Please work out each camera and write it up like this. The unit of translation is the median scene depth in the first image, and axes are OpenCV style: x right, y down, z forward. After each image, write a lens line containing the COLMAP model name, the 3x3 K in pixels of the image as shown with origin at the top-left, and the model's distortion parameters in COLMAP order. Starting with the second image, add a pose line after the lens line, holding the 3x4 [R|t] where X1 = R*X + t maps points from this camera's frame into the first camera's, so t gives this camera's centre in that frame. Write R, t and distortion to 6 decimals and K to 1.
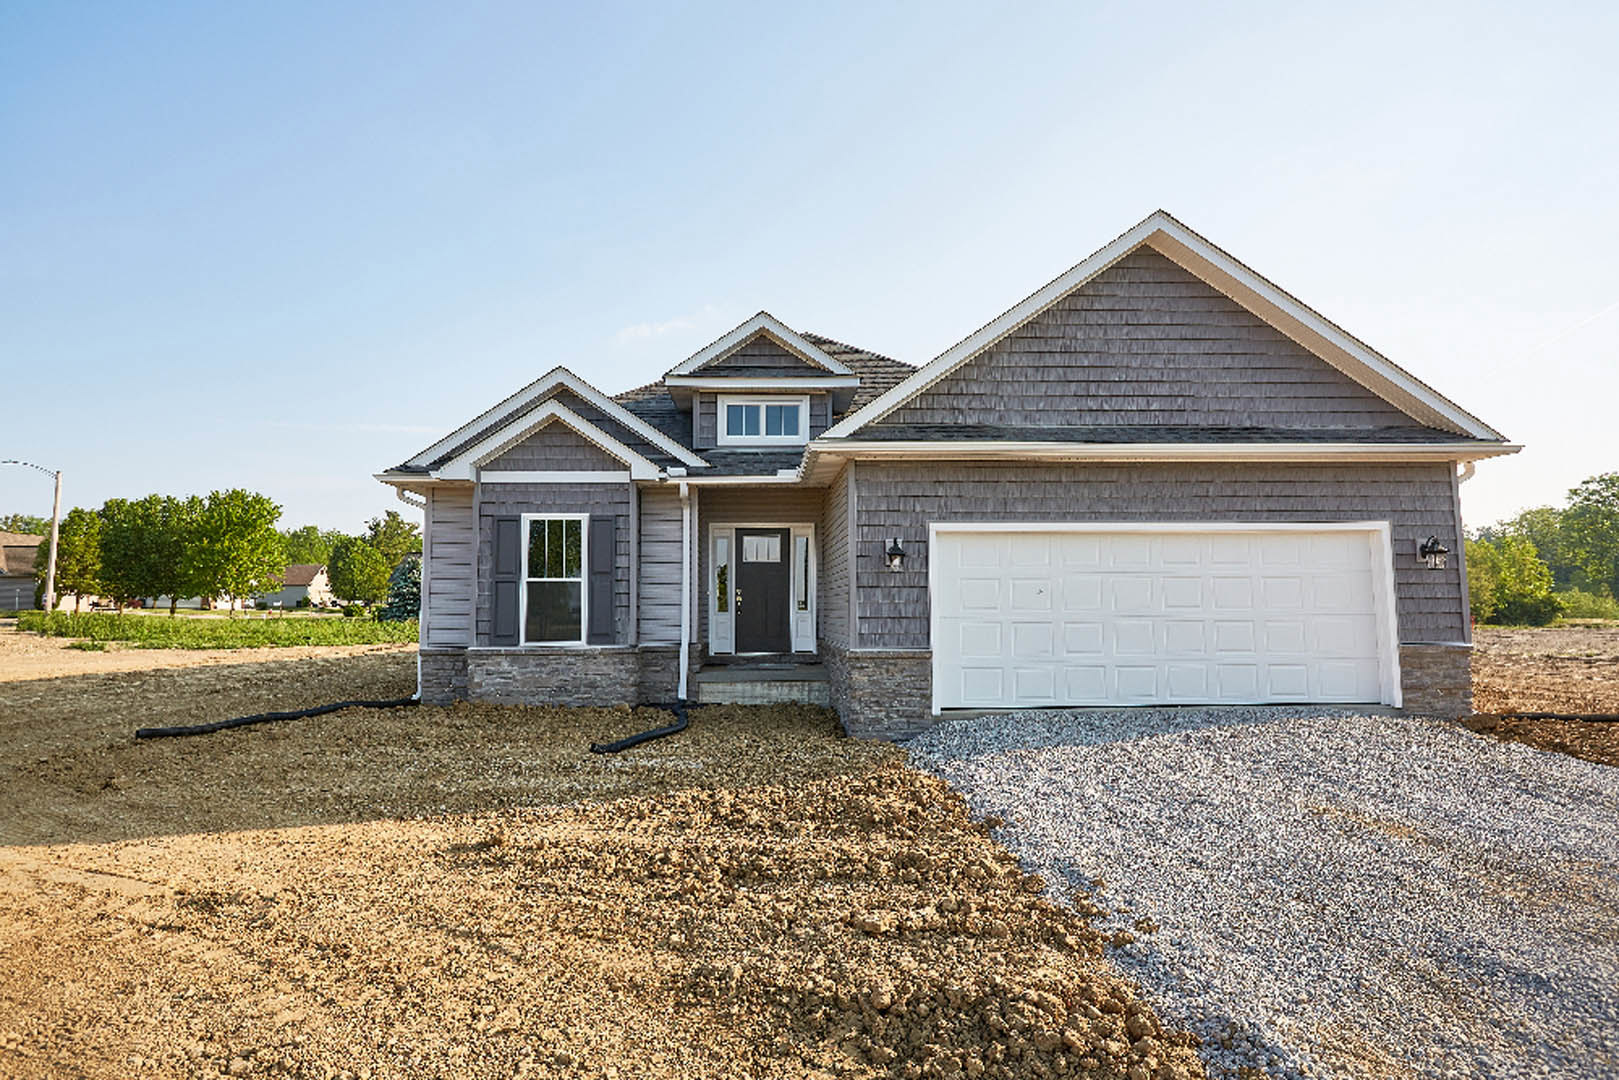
lens RADIAL K [[839.0, 0, 797.9], [0, 839.0, 529.8], [0, 0, 1]] dist [0.004592, -0.001147]
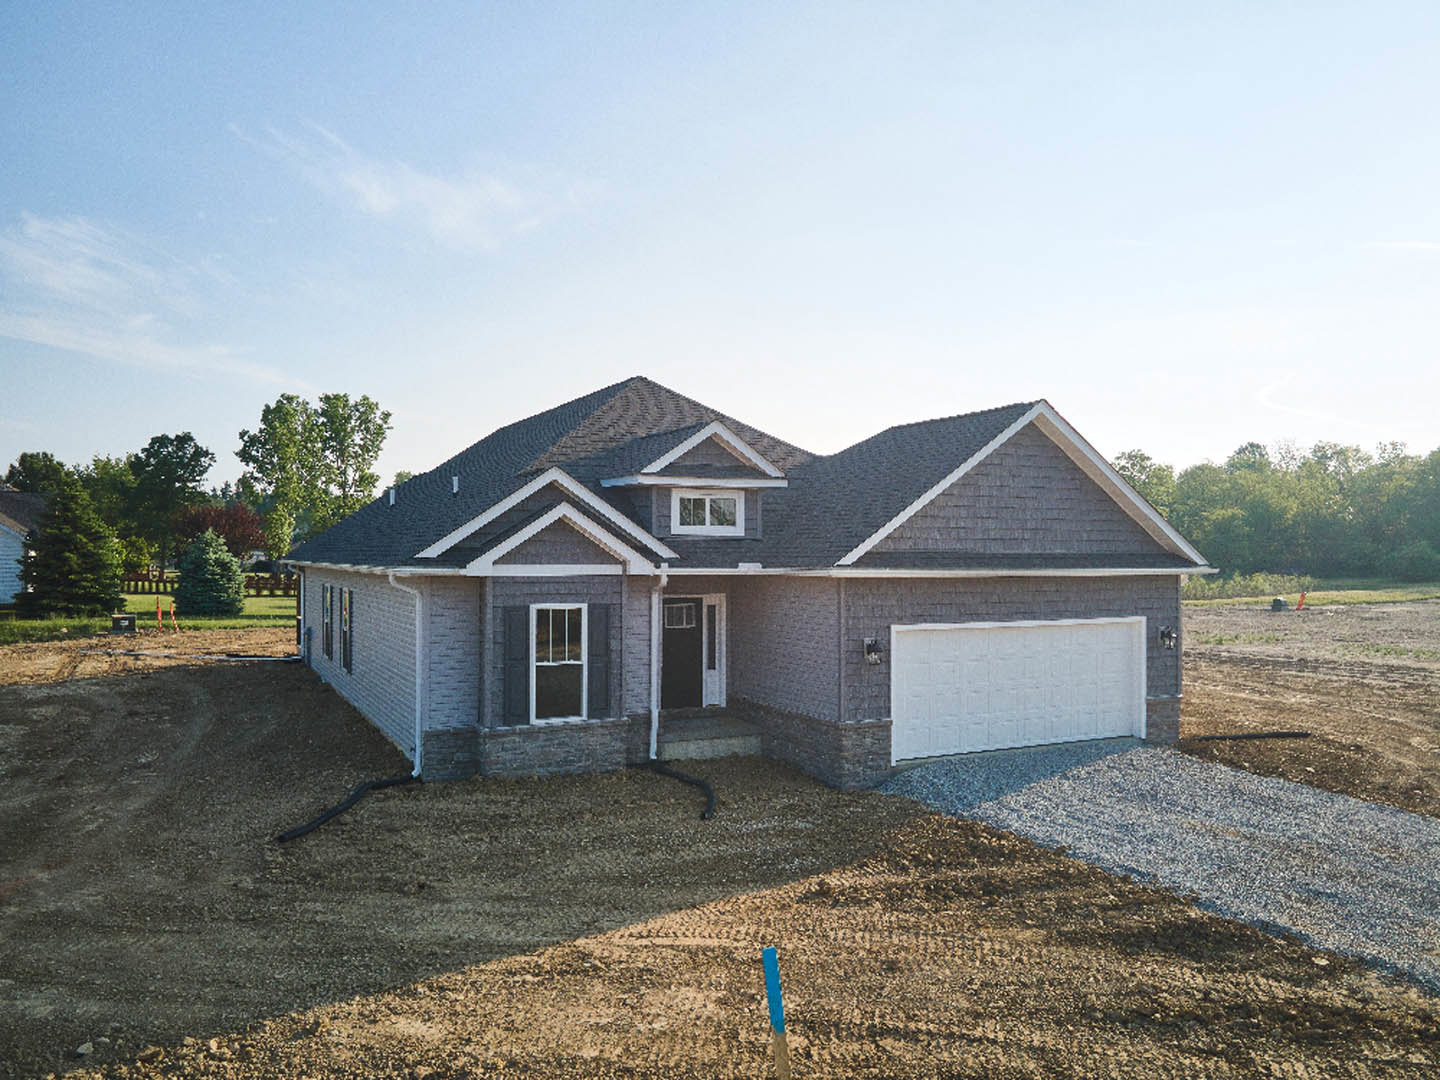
lens RADIAL K [[1055.6, 0, 720.5], [0, 1055.6, 548.1], [0, 0, 1]] dist [0.022336, 0.006832]
pose [[0.914096, 0.012858, 0.405293, -0.668880], [-0.047773, 0.995951, 0.076151, -0.210967], [-0.402673, -0.088971, 0.911010, -0.353893]]
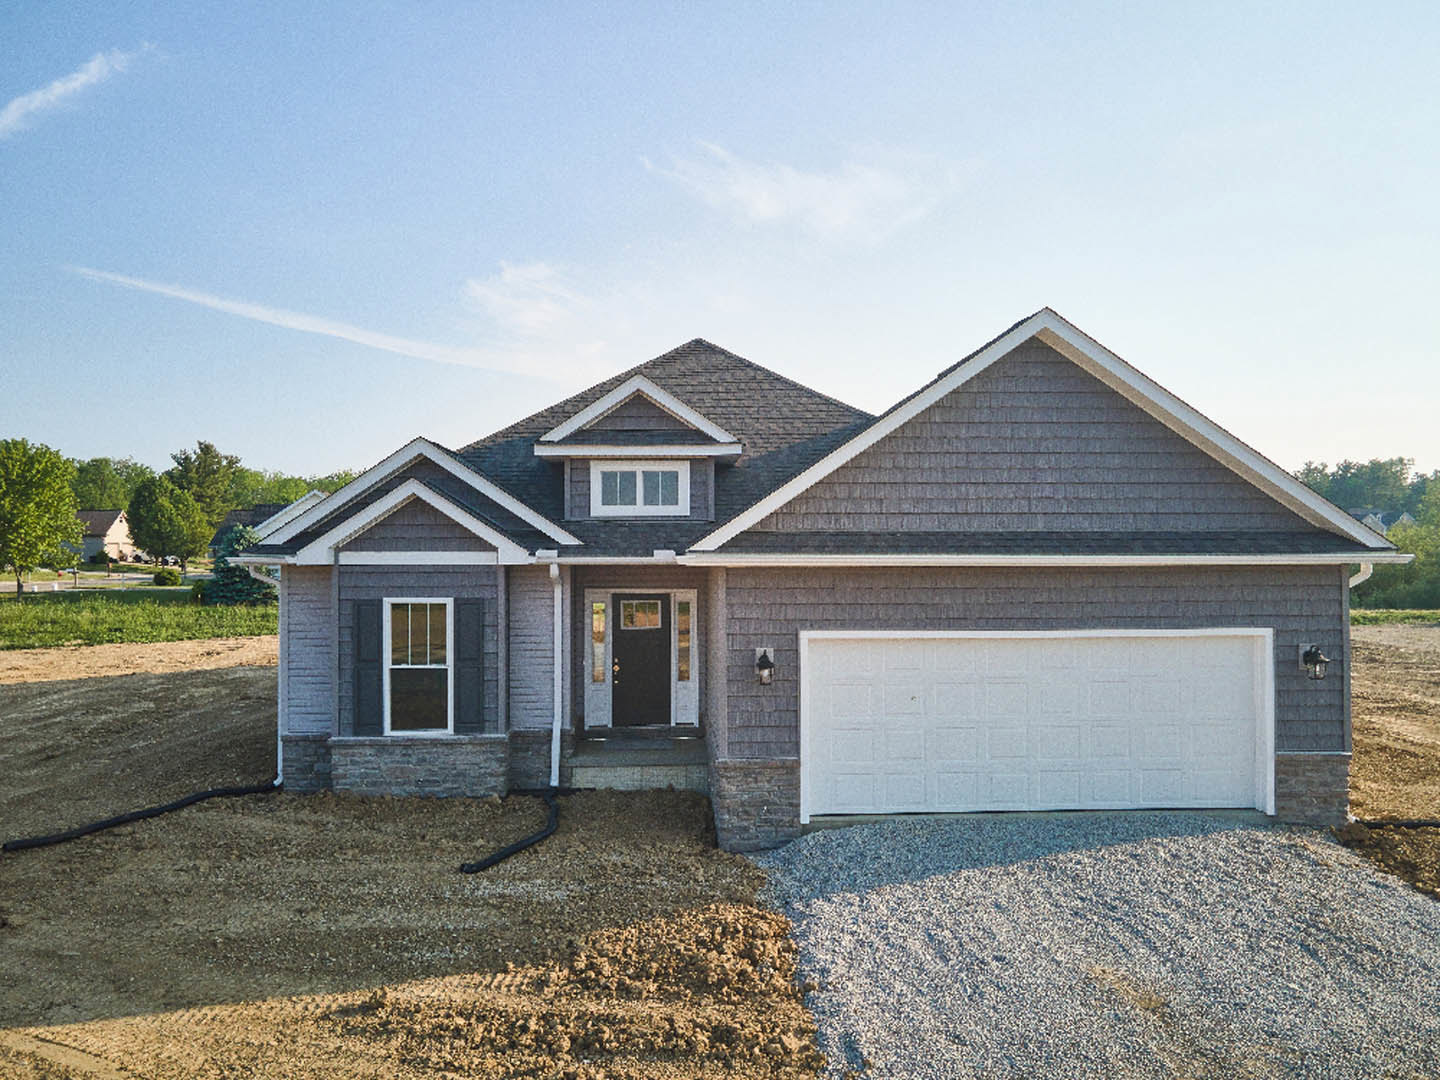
lens RADIAL K [[1055.6, 0, 724.7], [0, 1055.6, 547.8], [0, 0, 1]] dist [0.022336, 0.006832]
pose [[0.999966, 0.004699, 0.006725, 0.050253], [-0.005288, 0.995888, 0.090436, -0.187704], [-0.006272, -0.090469, 0.995880, -0.195467]]
